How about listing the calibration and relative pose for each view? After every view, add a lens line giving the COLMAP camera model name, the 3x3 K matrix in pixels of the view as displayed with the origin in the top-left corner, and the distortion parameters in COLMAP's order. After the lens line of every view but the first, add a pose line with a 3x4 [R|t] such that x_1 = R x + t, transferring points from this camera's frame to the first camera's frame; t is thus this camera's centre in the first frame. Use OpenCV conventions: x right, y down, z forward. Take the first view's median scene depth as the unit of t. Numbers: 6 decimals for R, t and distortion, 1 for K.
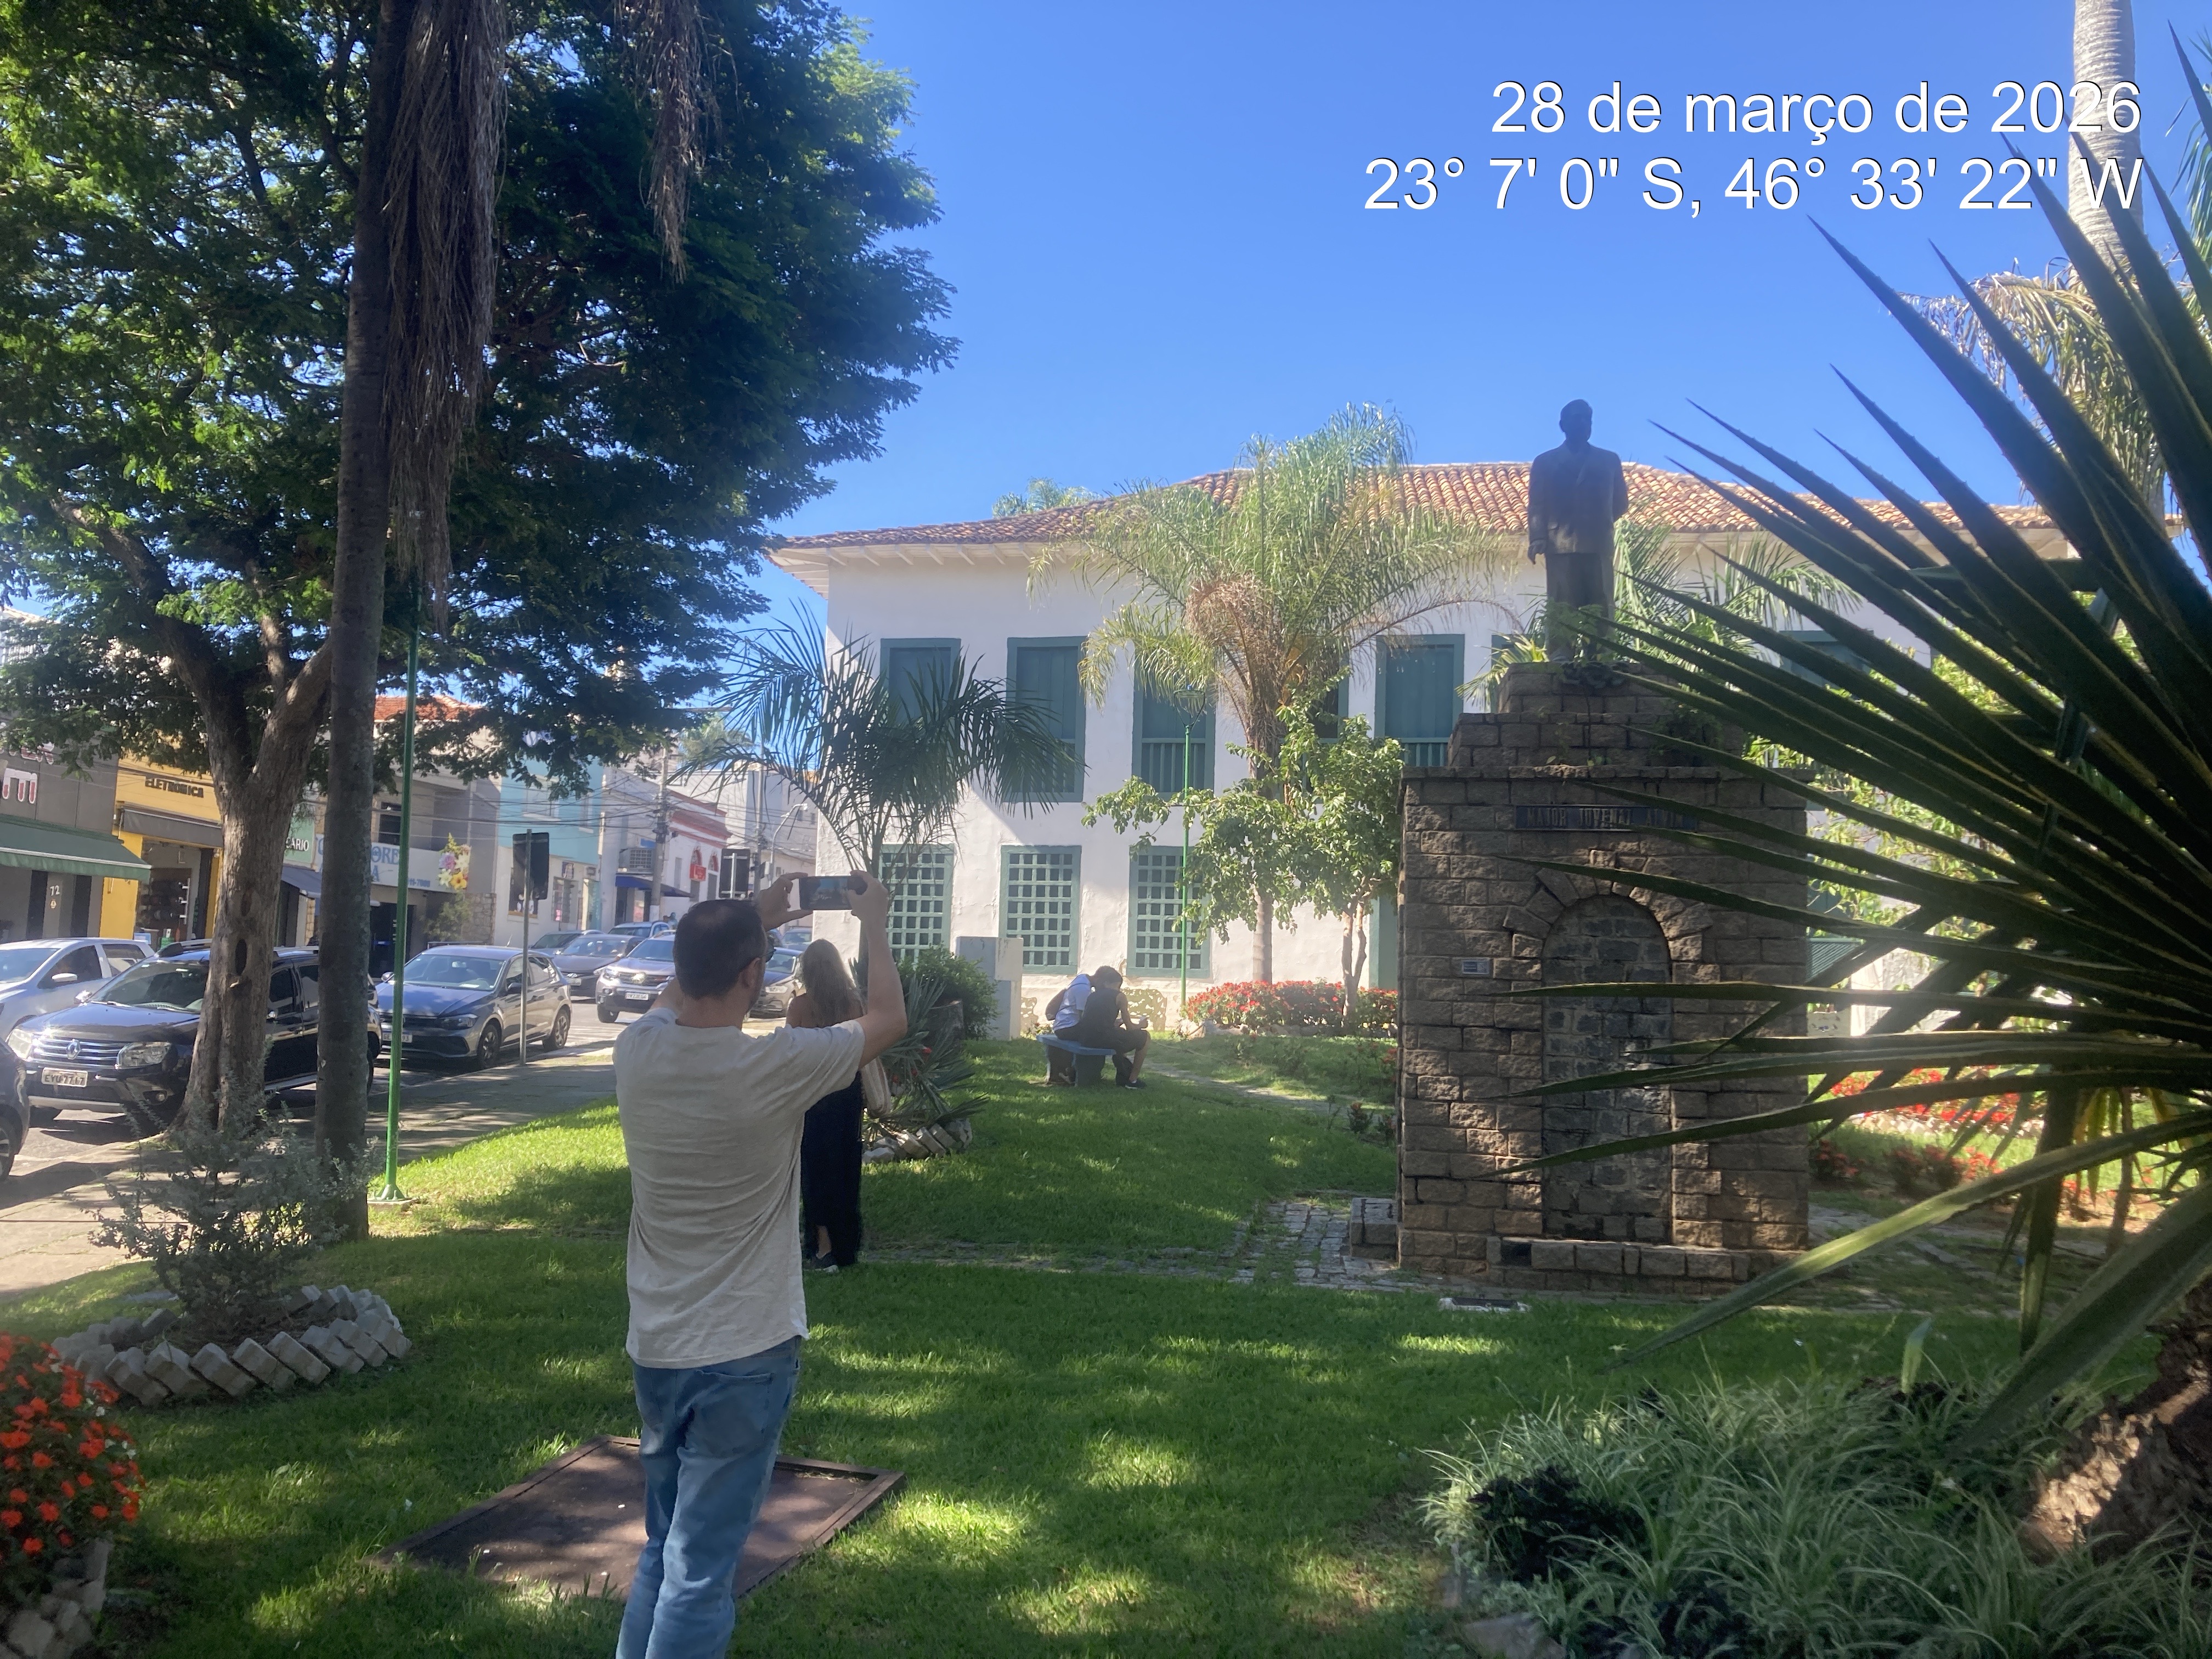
lens RADIAL K [[1846.6, 0, 1109.5], [0, 1846.6, 827.3], [0, 0, 1]] dist [0.043915, -0.048446]
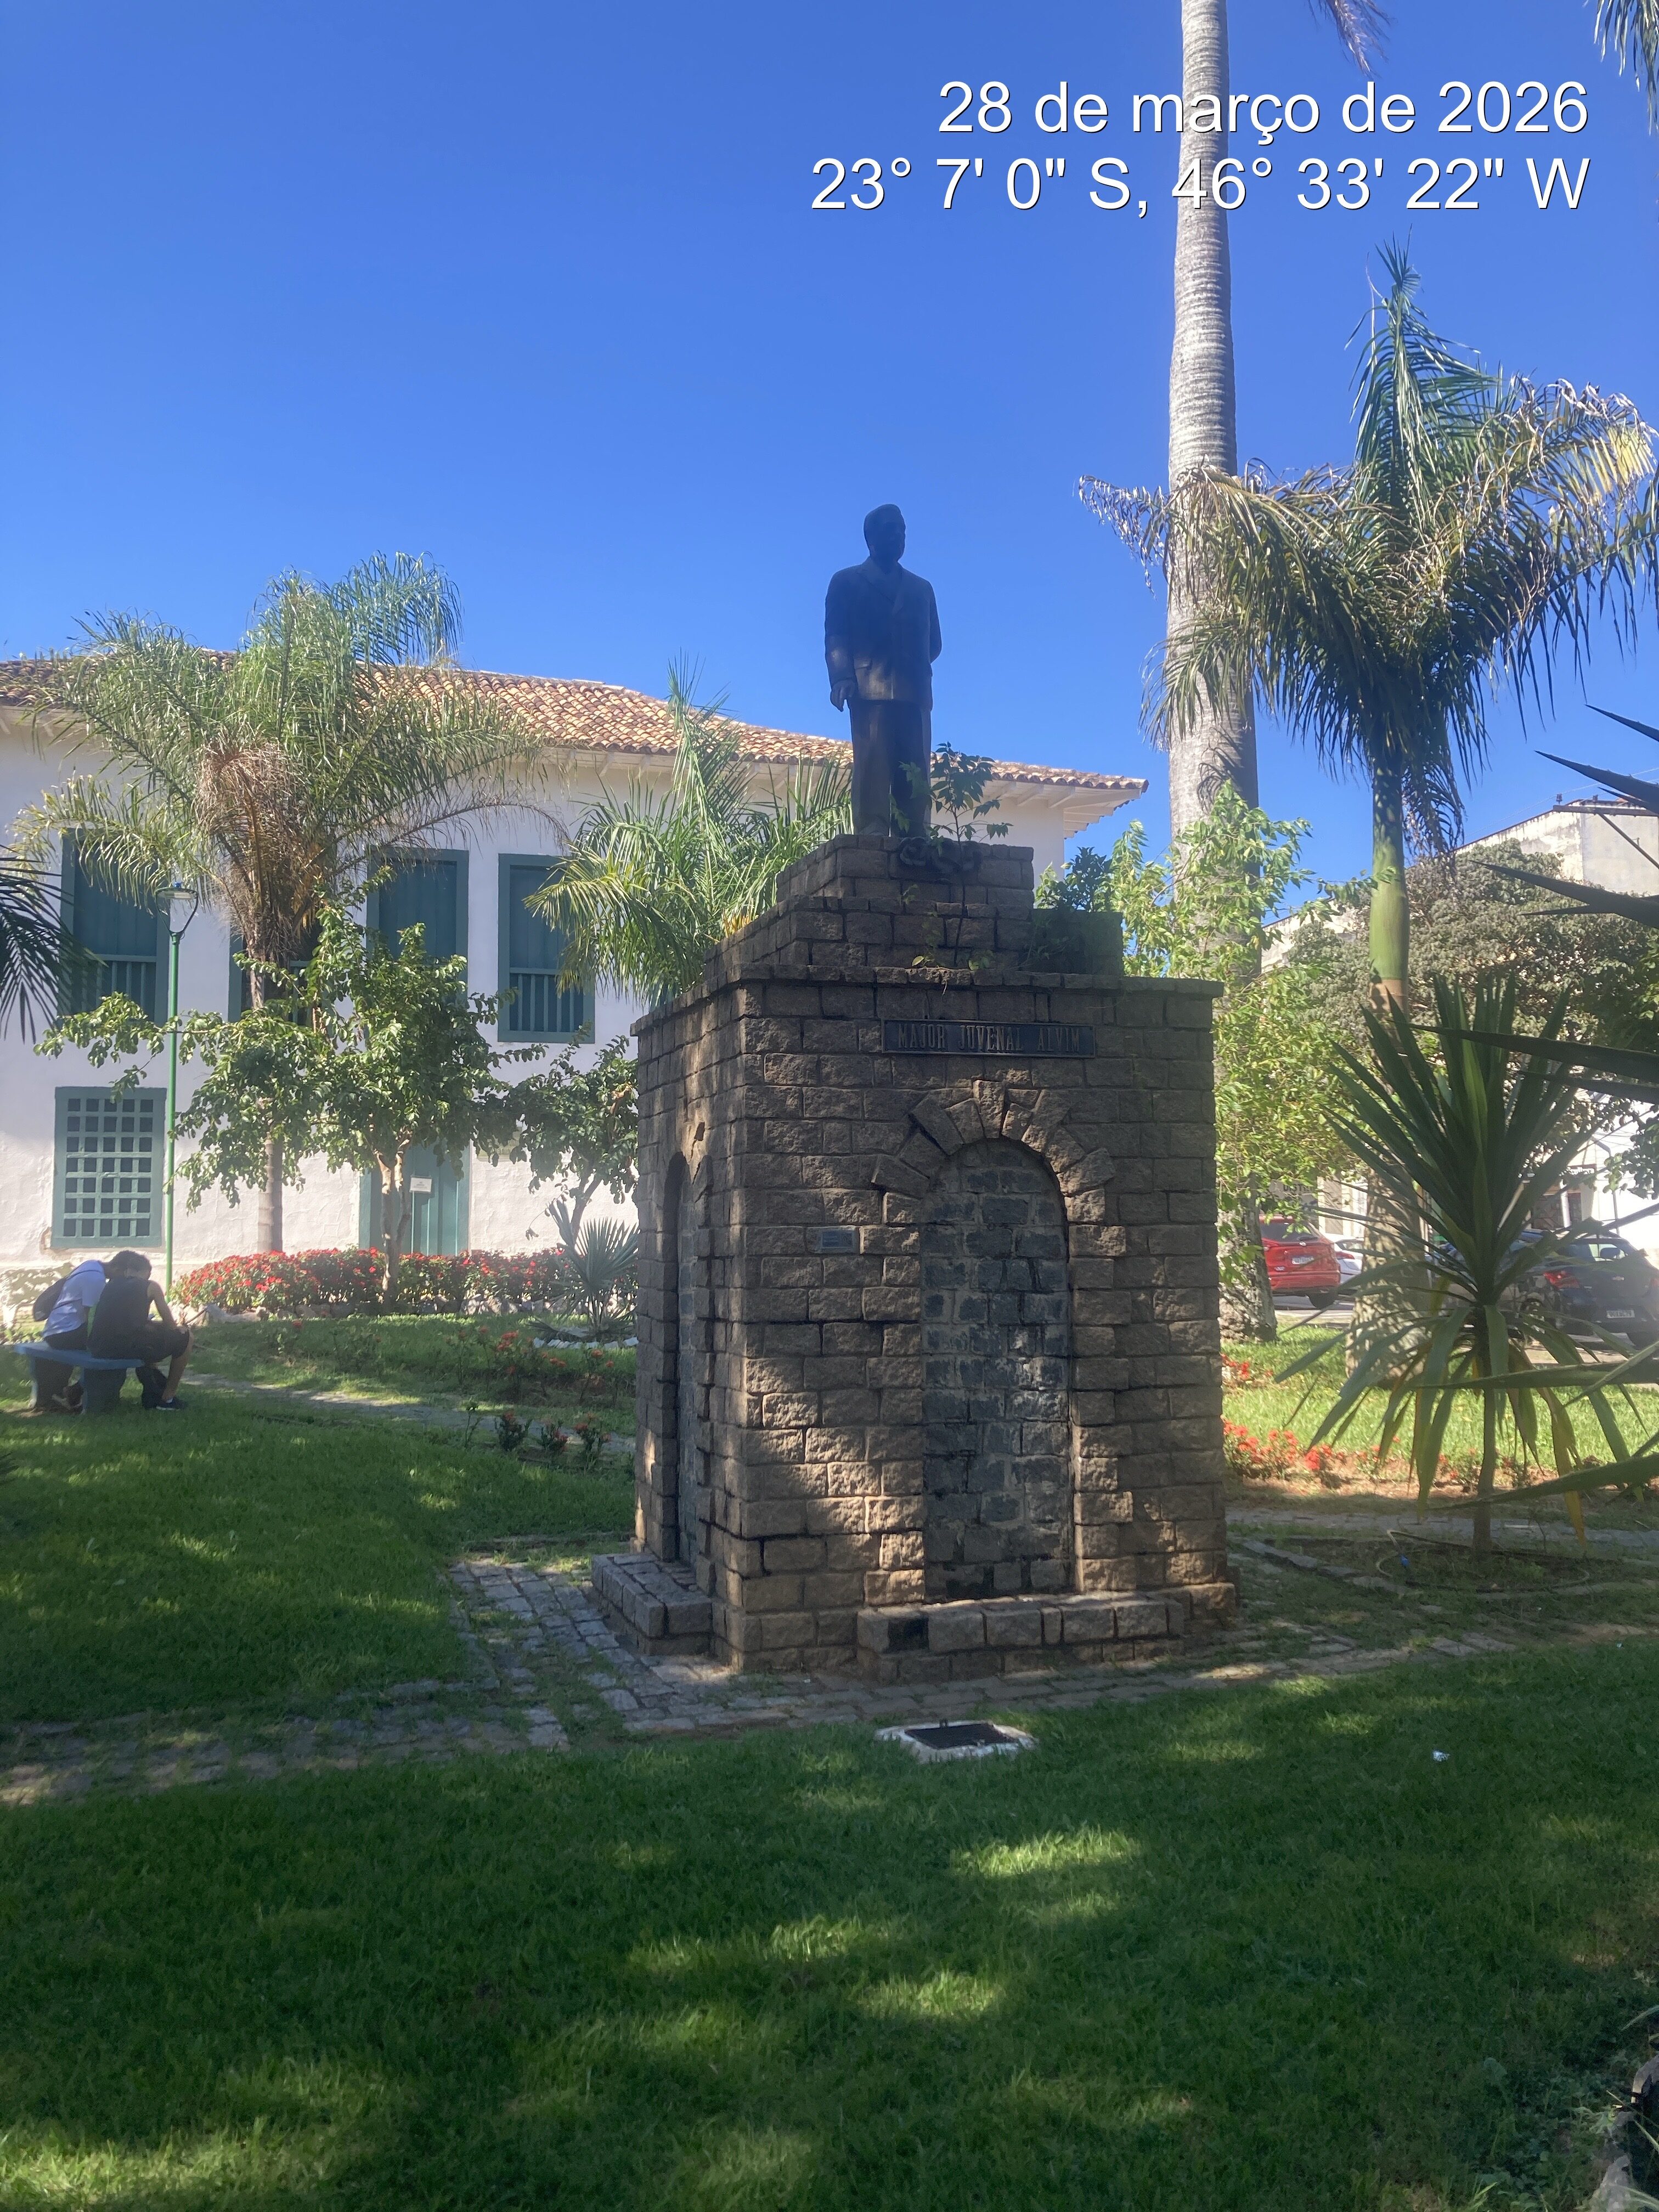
lens RADIAL K [[1846.6, 0, 860.3], [0, 1846.6, 1069.9], [0, 0, 1]] dist [0.043915, -0.048446]
pose [[0.892790, 0.007531, 0.450410, -0.121961], [-0.006337, 0.999971, -0.004160, 0.011647], [-0.450429, 0.000859, 0.892812, 0.347083]]
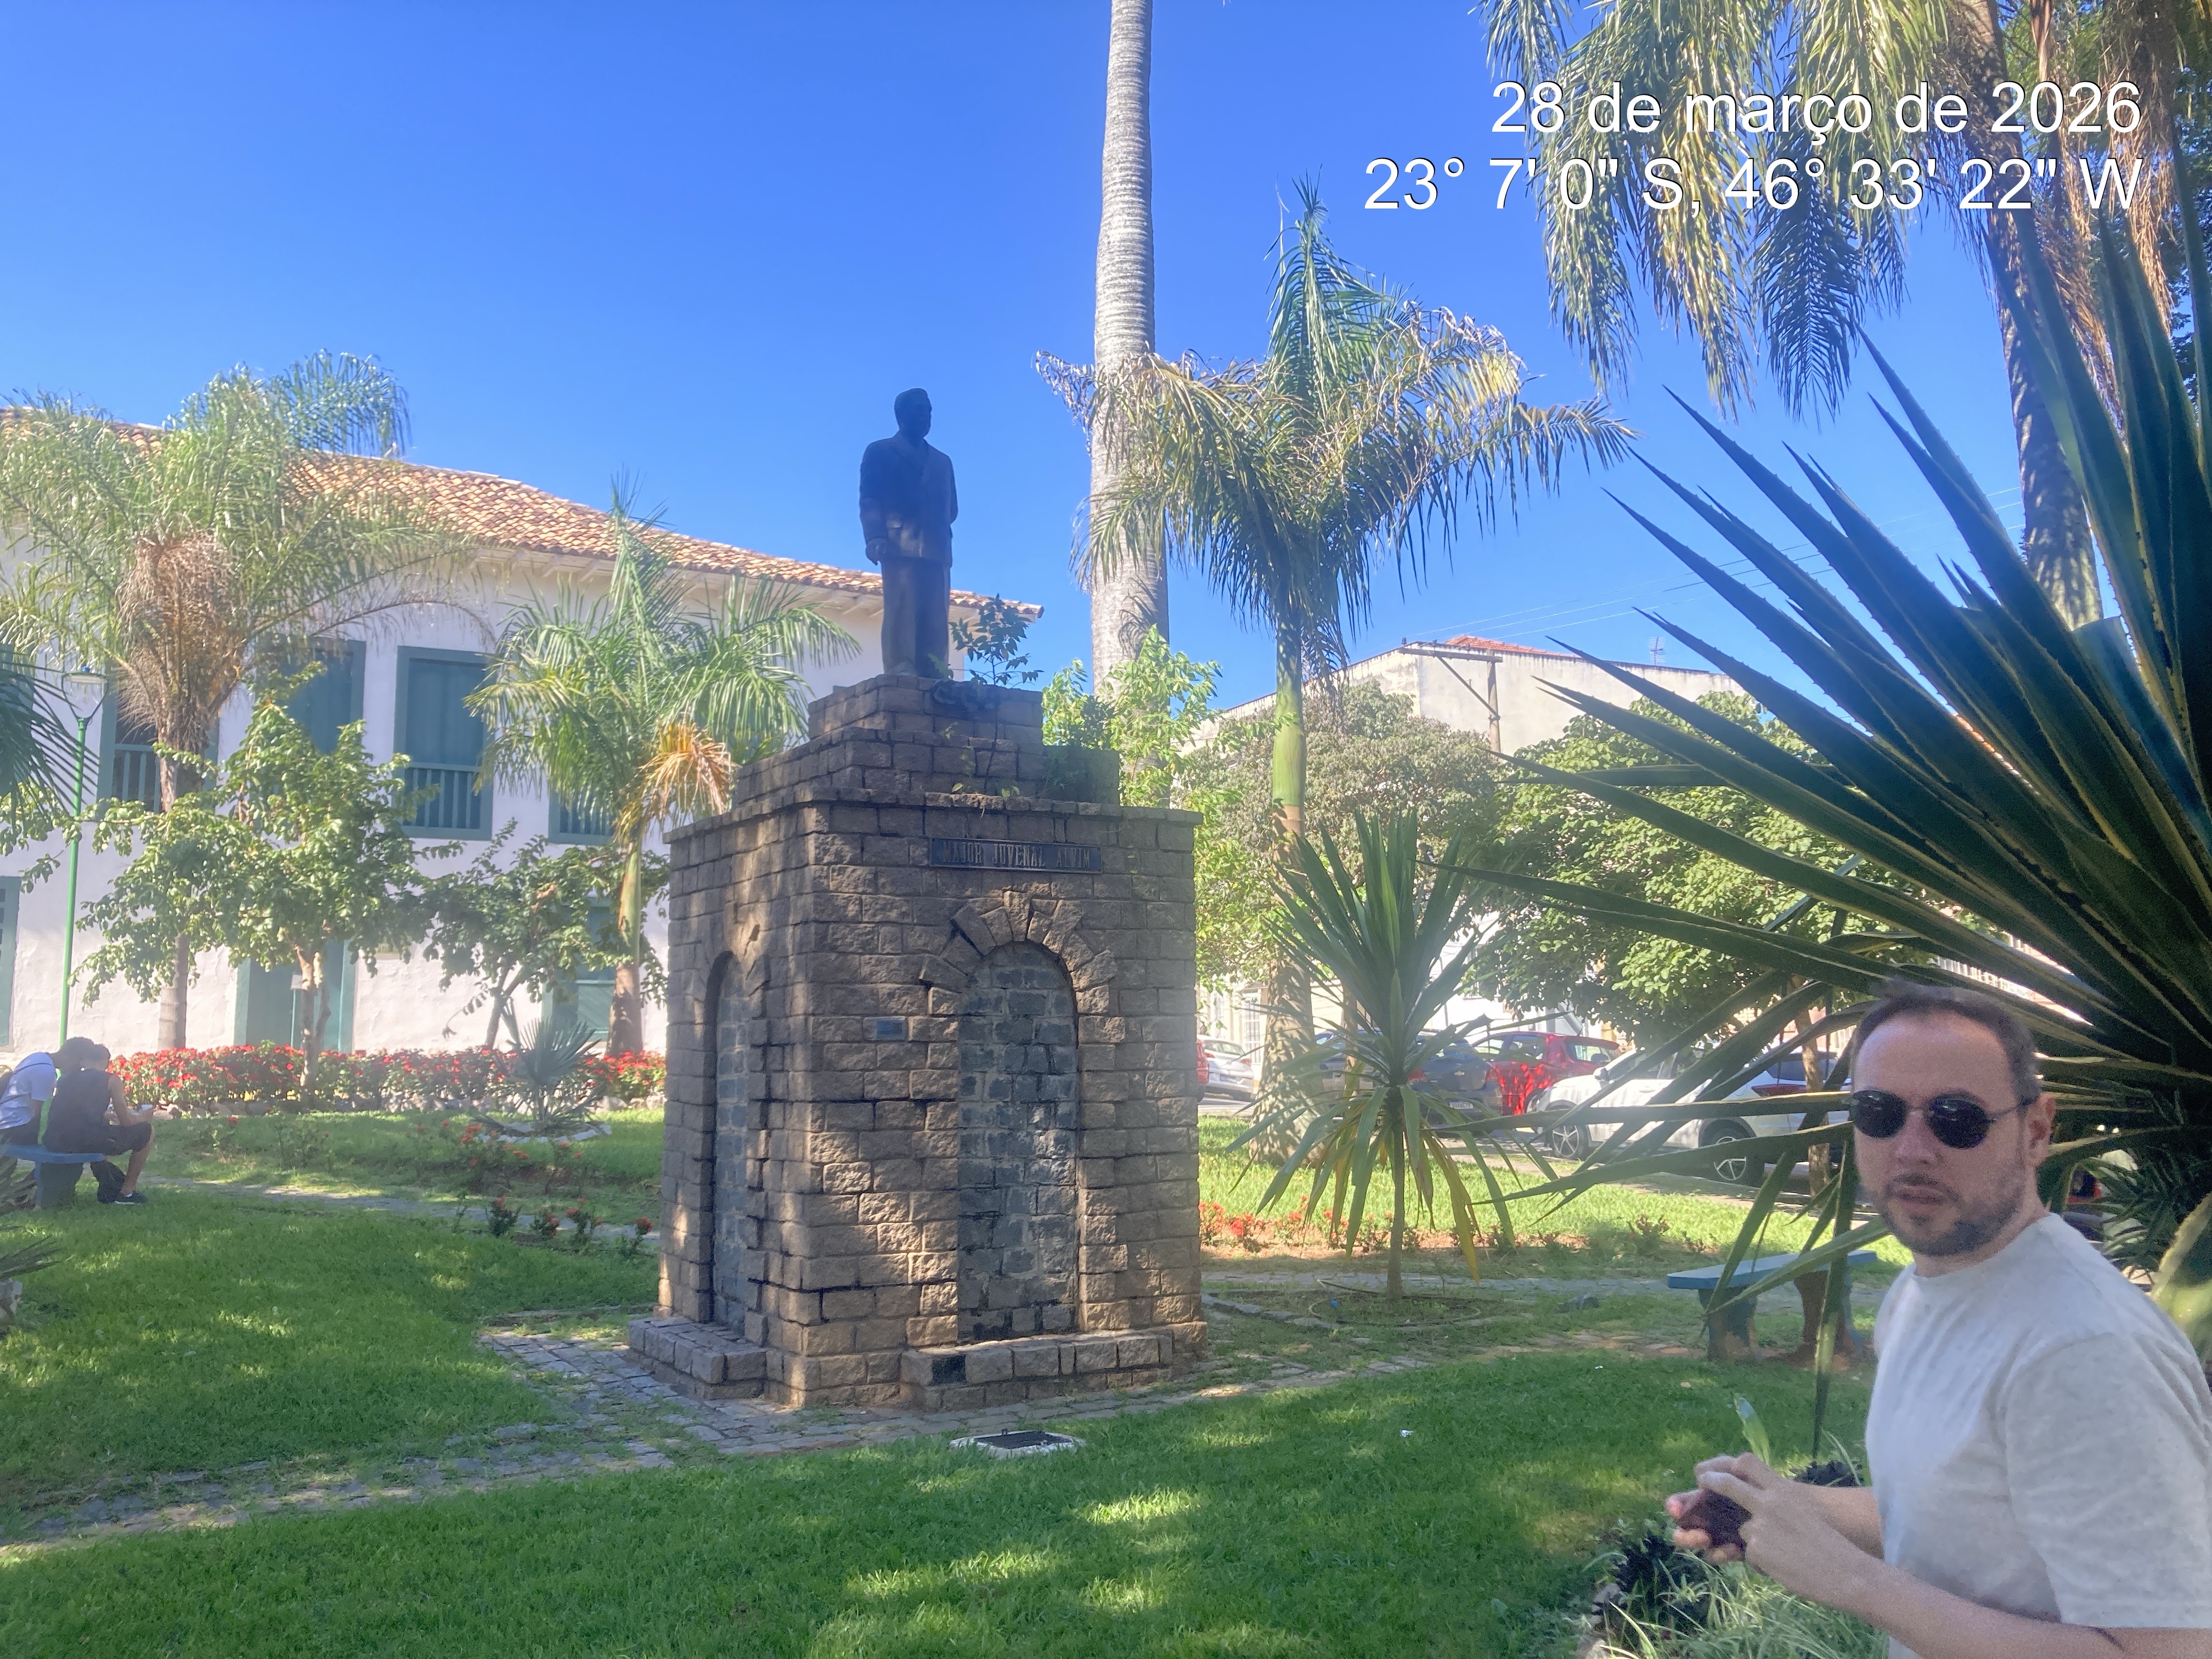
lens RADIAL K [[1846.6, 0, 1106.1], [0, 1846.6, 787.7], [0, 0, 1]] dist [0.043915, -0.048446]
pose [[0.775698, 0.054900, 0.628712, -0.260417], [-0.026810, 0.998176, -0.054084, 0.009325], [-0.630534, 0.025097, 0.775756, 0.283582]]
